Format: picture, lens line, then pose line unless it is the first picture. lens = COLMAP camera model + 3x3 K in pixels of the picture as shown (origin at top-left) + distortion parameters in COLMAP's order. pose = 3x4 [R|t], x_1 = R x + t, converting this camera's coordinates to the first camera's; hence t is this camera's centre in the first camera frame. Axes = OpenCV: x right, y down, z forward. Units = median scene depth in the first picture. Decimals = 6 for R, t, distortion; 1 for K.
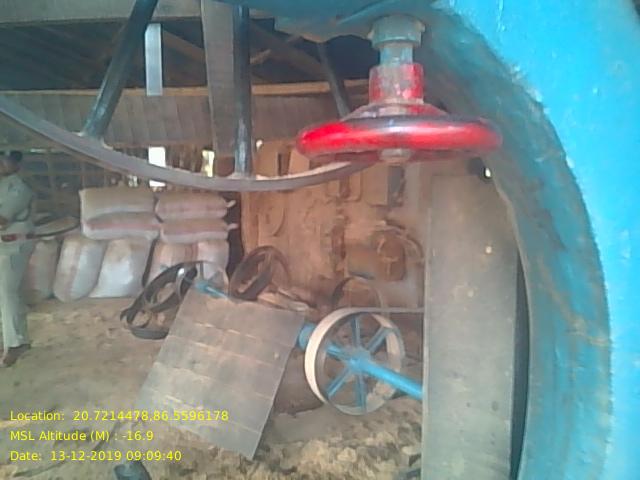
lens RADIAL K [[533.2, 0, 334.4], [0, 533.2, 239.2], [0, 0, 1]] dist [0.109557, -0.197001]
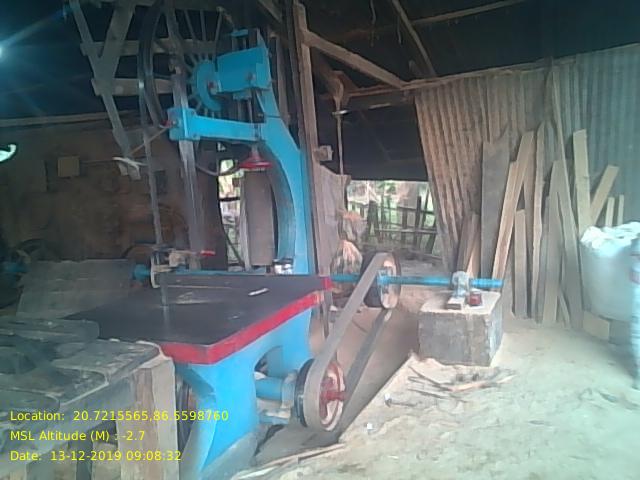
lens RADIAL K [[533.2, 0, 334.4], [0, 533.2, 239.2], [0, 0, 1]] dist [0.109557, -0.197001]
pose [[0.837770, -0.120854, 0.532481, -0.310612], [0.117599, 0.992248, 0.040183, 0.063390], [-0.533209, 0.028955, 0.845488, -0.564227]]
